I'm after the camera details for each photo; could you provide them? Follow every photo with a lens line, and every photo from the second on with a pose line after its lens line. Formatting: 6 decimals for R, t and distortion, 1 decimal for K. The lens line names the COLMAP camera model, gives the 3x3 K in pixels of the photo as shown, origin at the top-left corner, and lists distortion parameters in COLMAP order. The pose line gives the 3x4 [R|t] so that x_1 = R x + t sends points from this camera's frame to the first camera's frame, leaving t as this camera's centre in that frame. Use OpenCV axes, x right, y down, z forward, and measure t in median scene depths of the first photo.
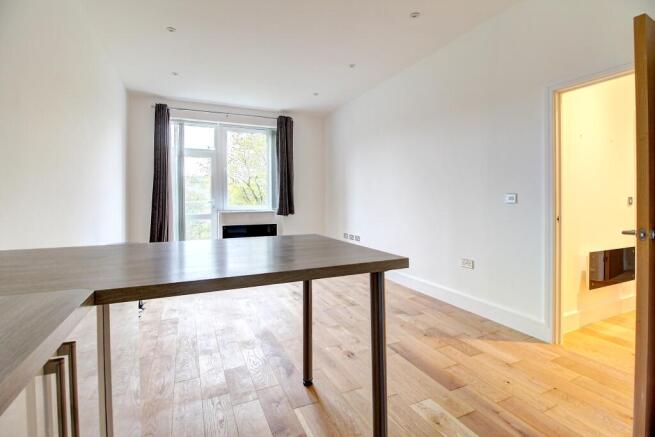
lens RADIAL K [[303.0, 0, 331.5], [0, 303.0, 203.0], [0, 0, 1]] dist [0.000451, -0.000002]
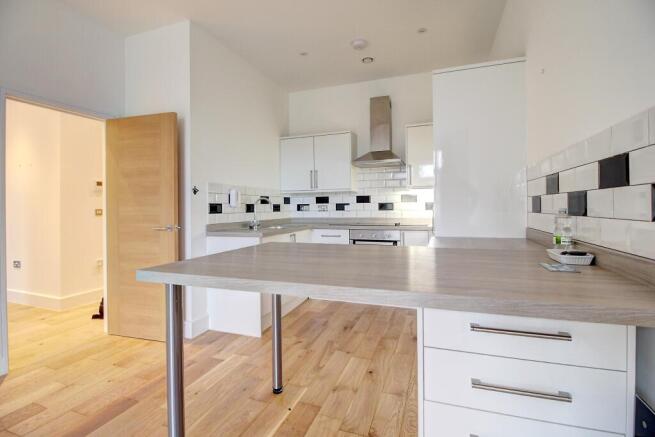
lens RADIAL K [[313.4, 0, 327.5], [0, 313.4, 218.5], [0, 0, 1]] dist [0.000292, 0.000009]
pose [[-0.711916, -0.001907, 0.702262, -0.682800], [0.013491, 0.999775, 0.016392, 0.009791], [-0.702135, 0.021144, -0.711730, 1.143336]]
